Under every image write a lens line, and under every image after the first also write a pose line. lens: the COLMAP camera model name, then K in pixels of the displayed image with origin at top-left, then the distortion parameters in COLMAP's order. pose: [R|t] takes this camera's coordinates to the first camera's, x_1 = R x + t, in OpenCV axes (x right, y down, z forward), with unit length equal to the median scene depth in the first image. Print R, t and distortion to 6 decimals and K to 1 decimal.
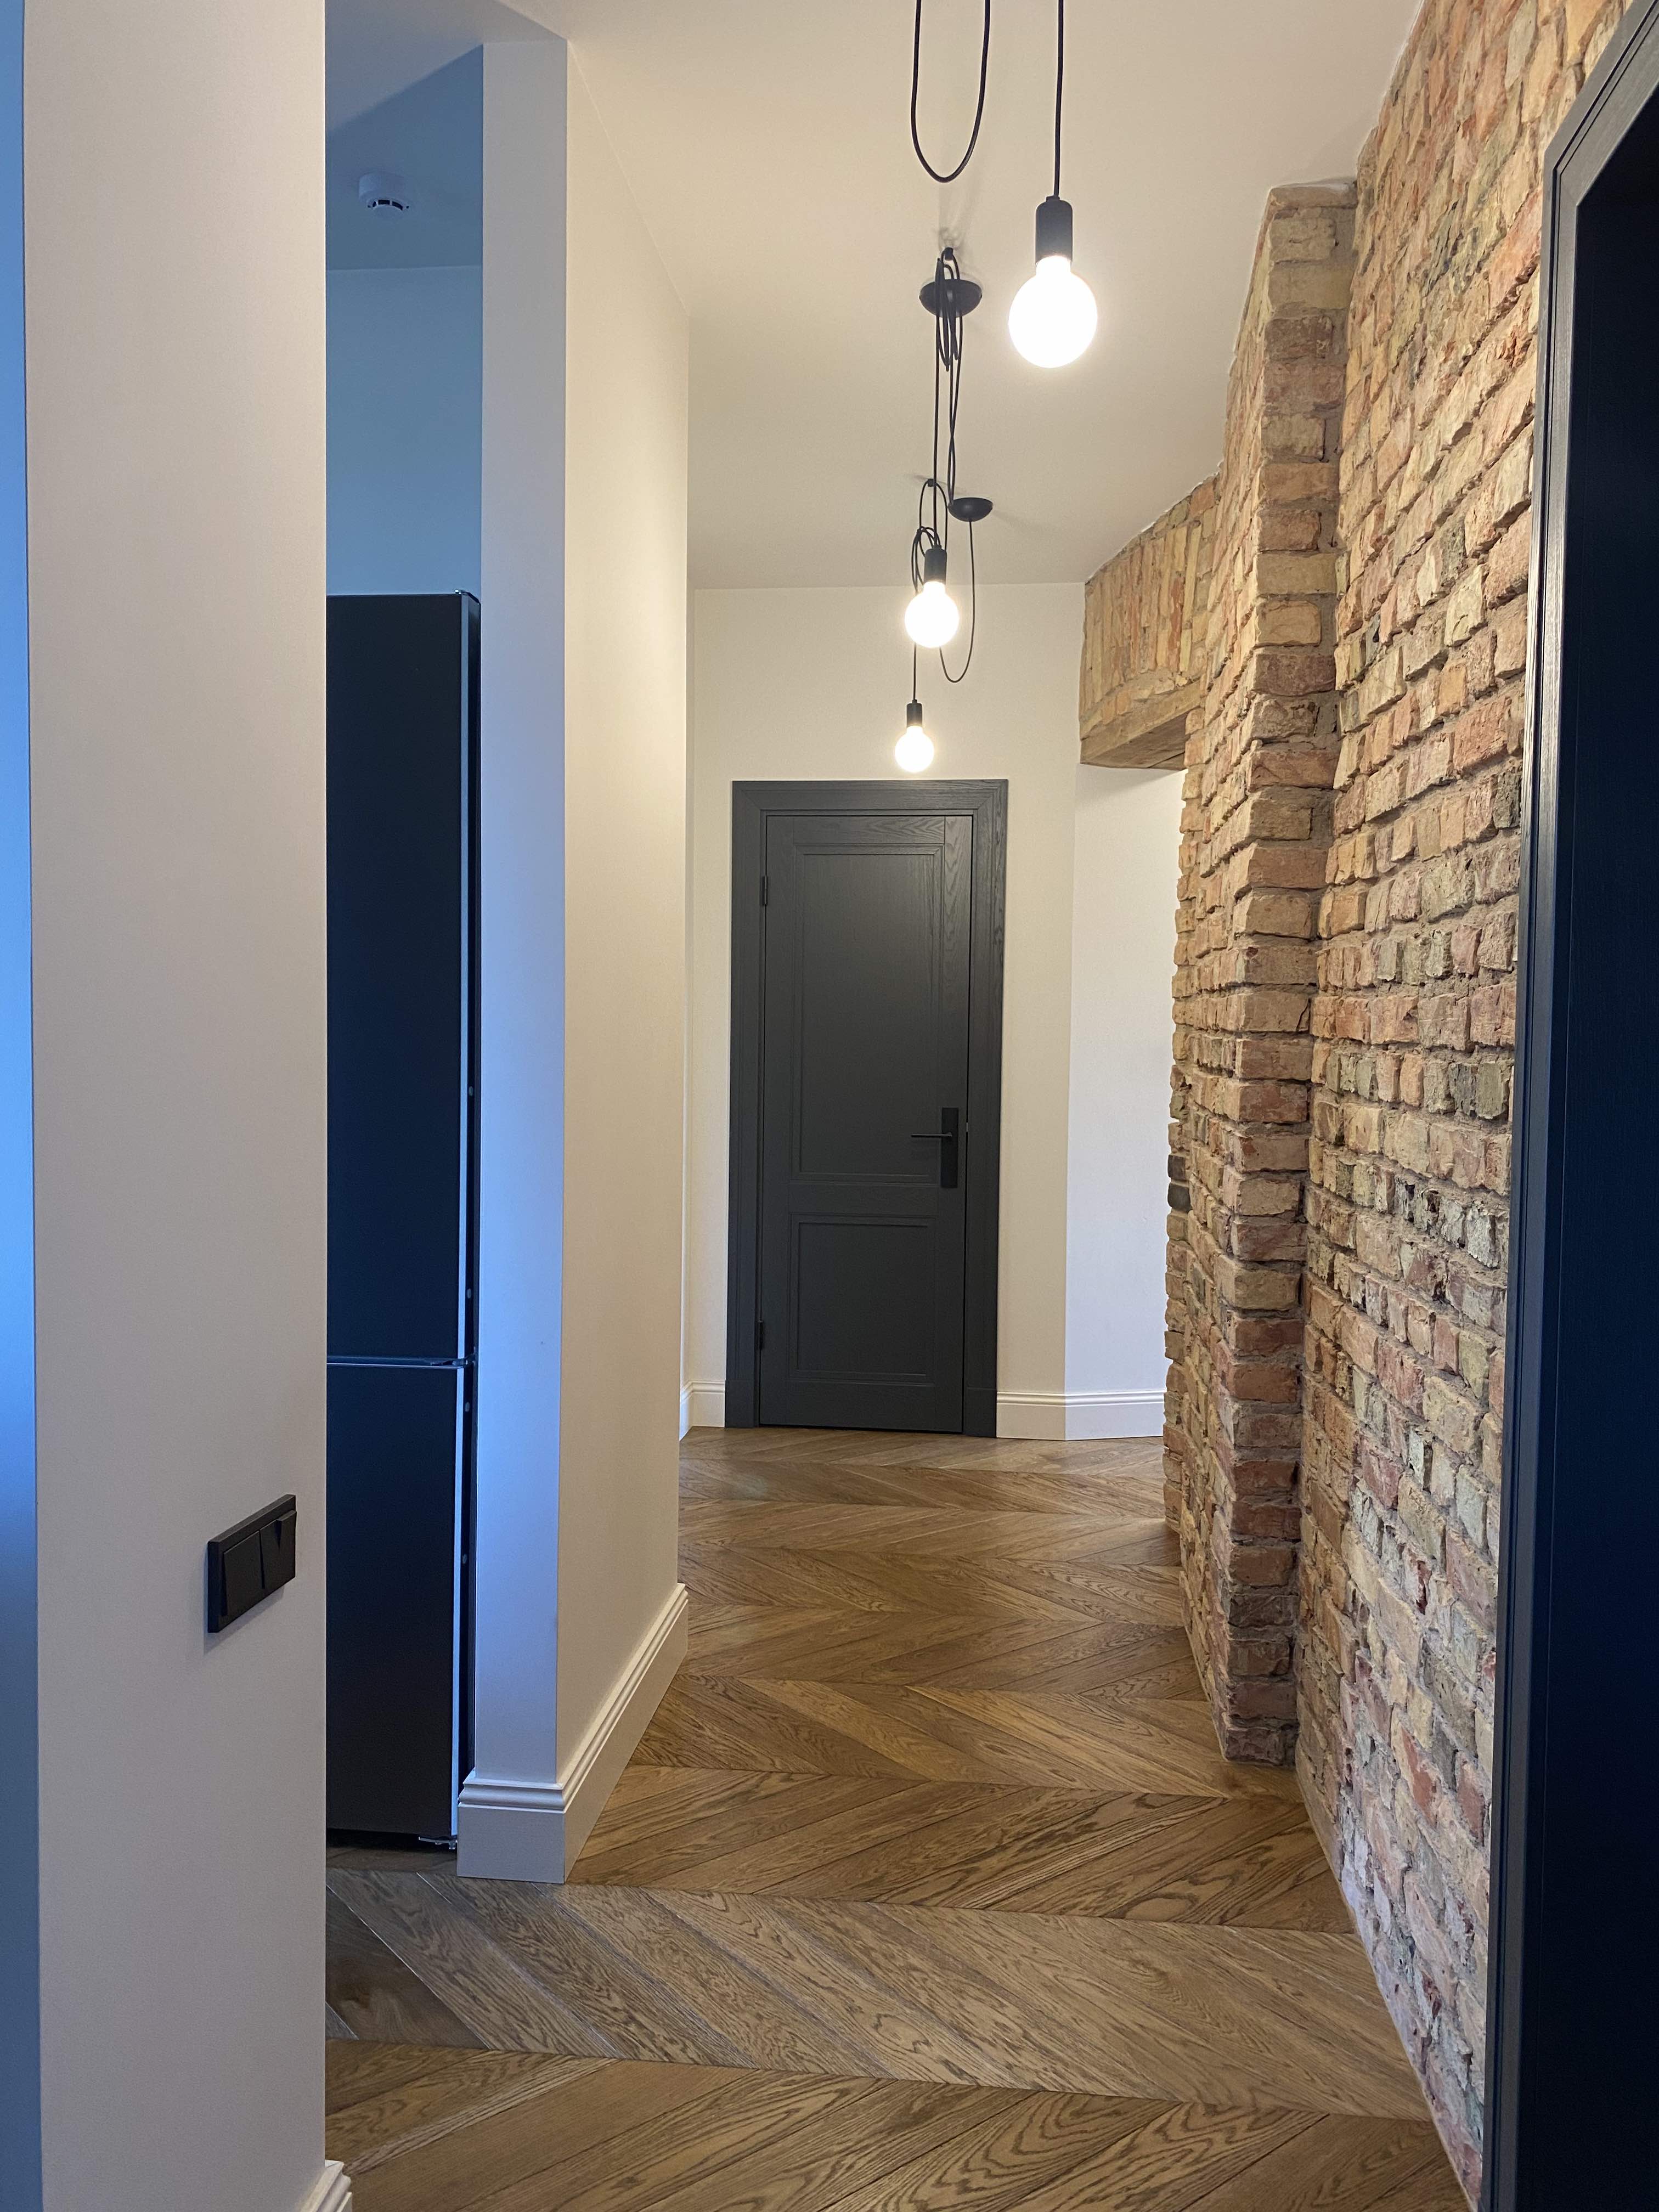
lens RADIAL K [[1676.5, 0, 835.1], [0, 1676.5, 1115.5], [0, 0, 1]] dist [0.024238, -0.024318]
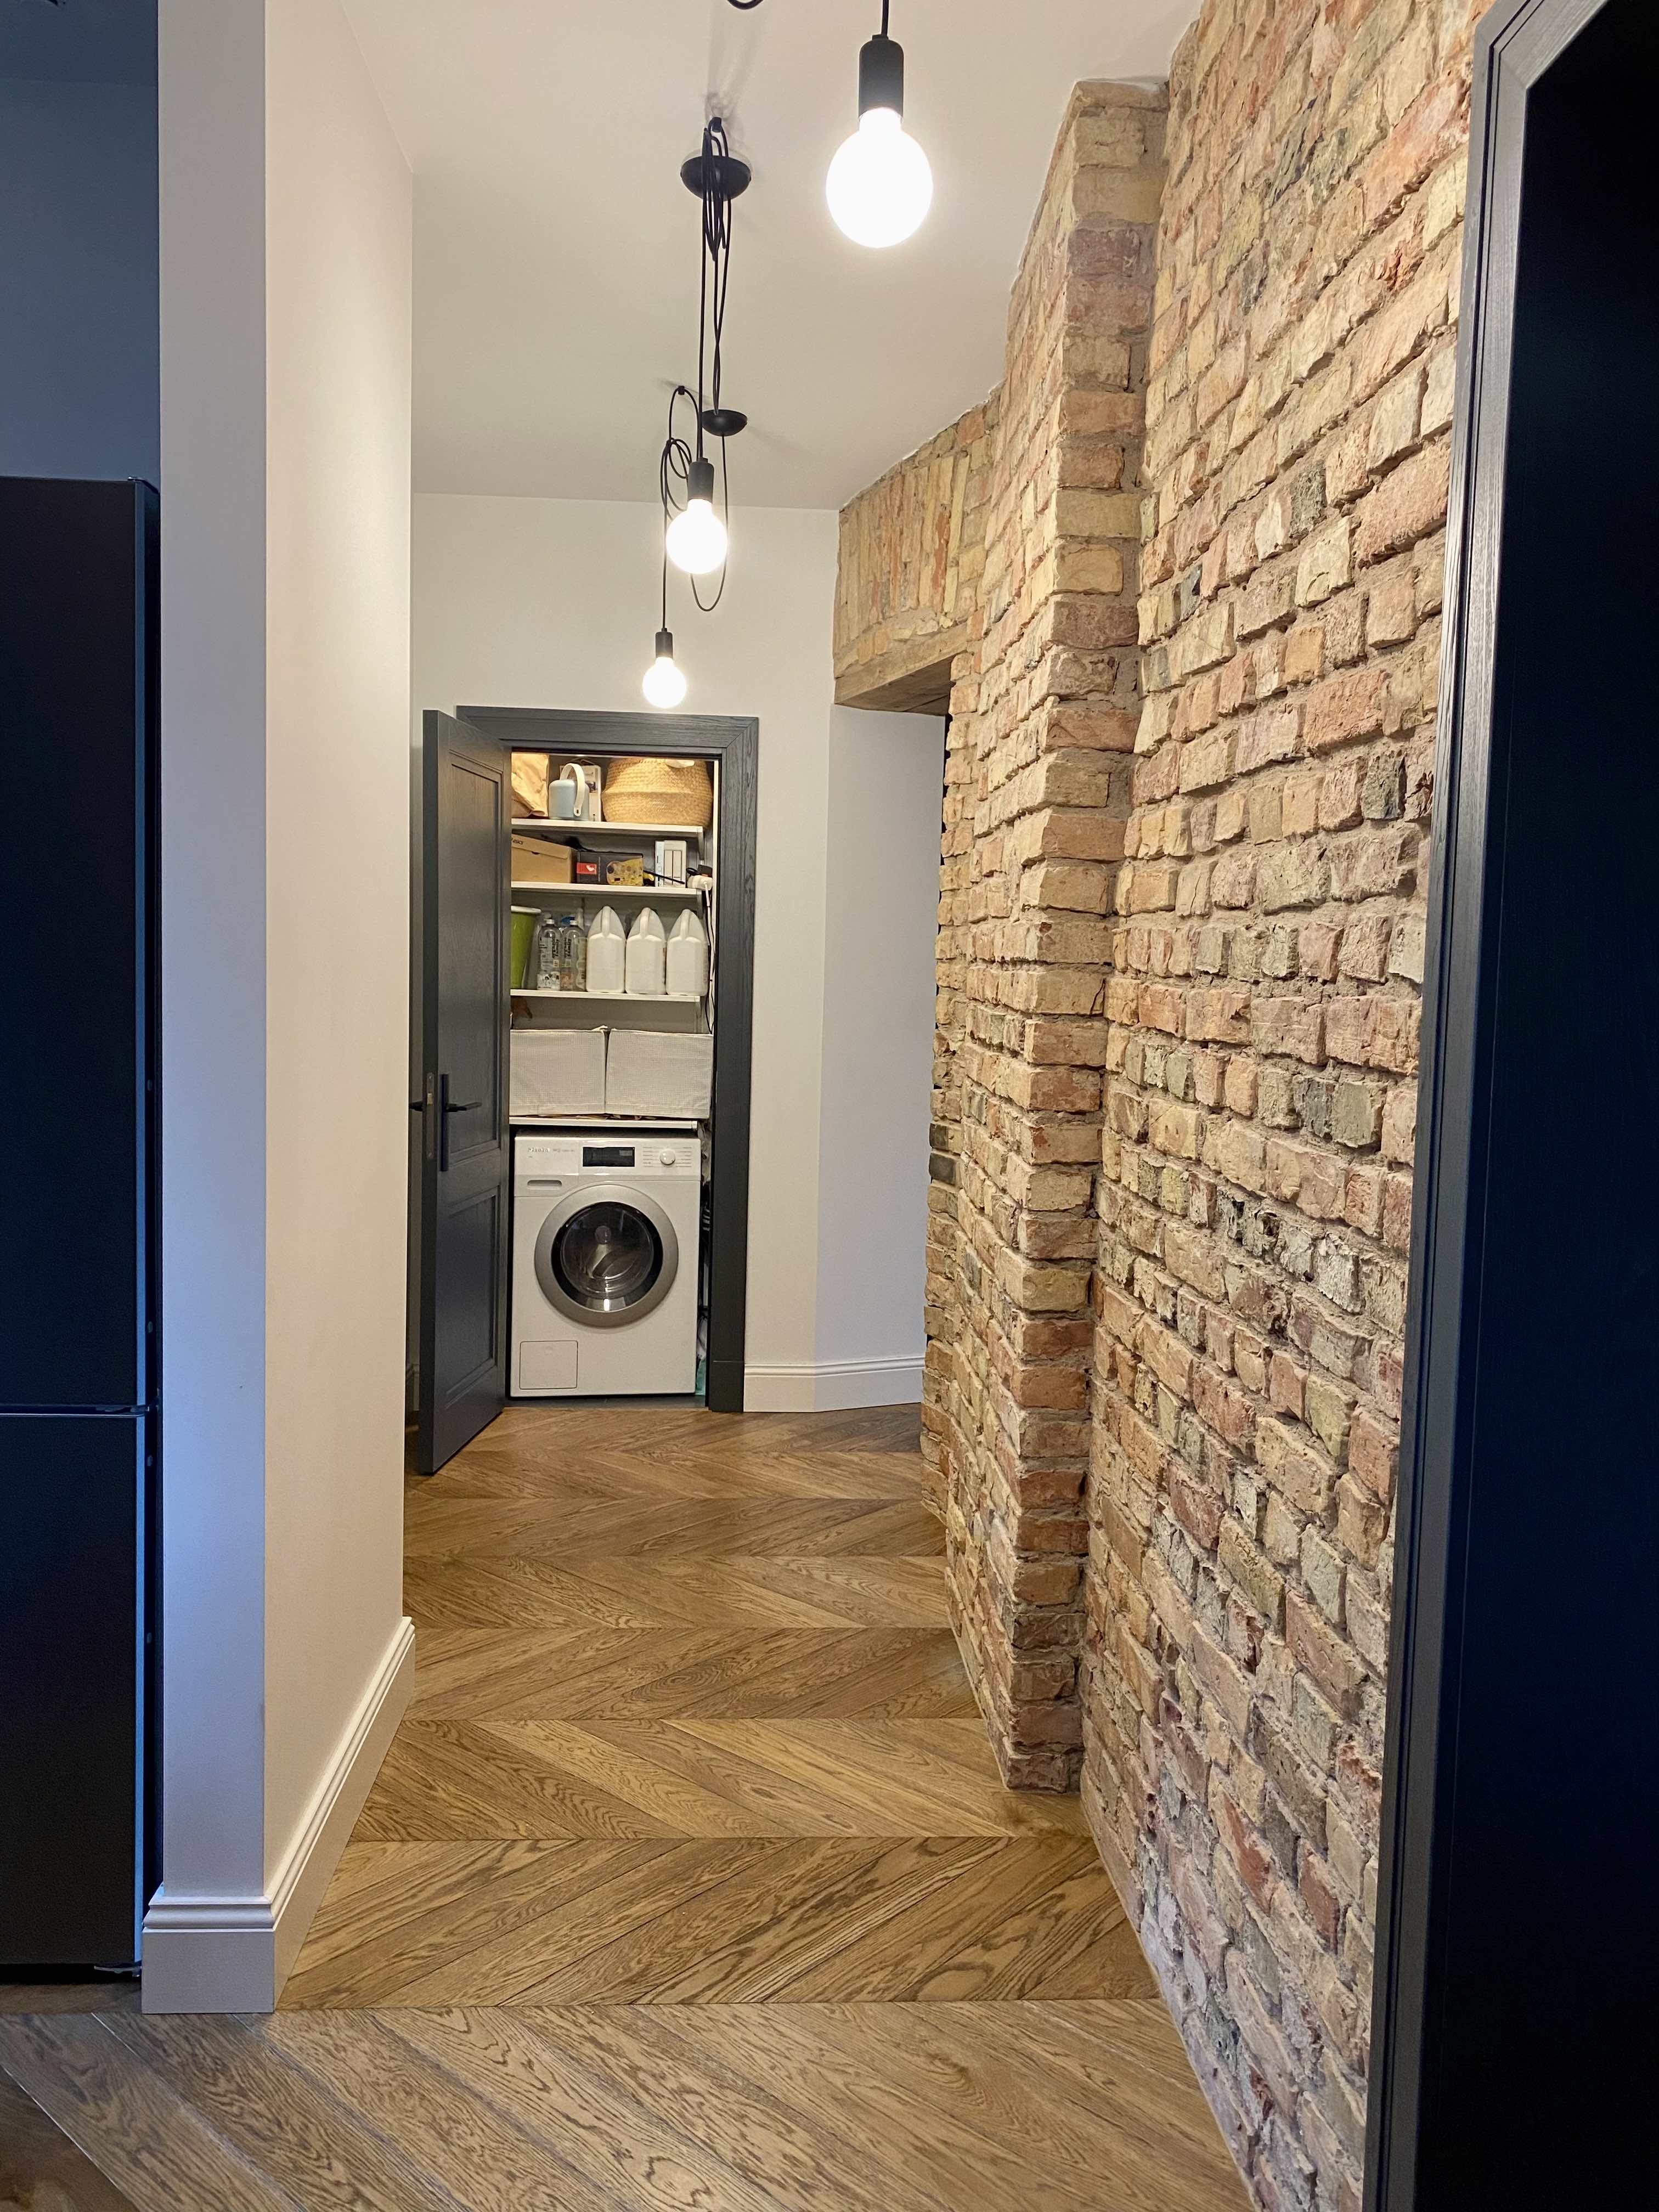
lens RADIAL K [[1676.5, 0, 830.2], [0, 1676.5, 1099.5], [0, 0, 1]] dist [0.024238, -0.024318]
pose [[0.986677, -0.000404, 0.162688, -0.020933], [-0.005061, 0.999437, 0.033178, -0.037418], [-0.162610, -0.033560, 0.986120, 0.123852]]
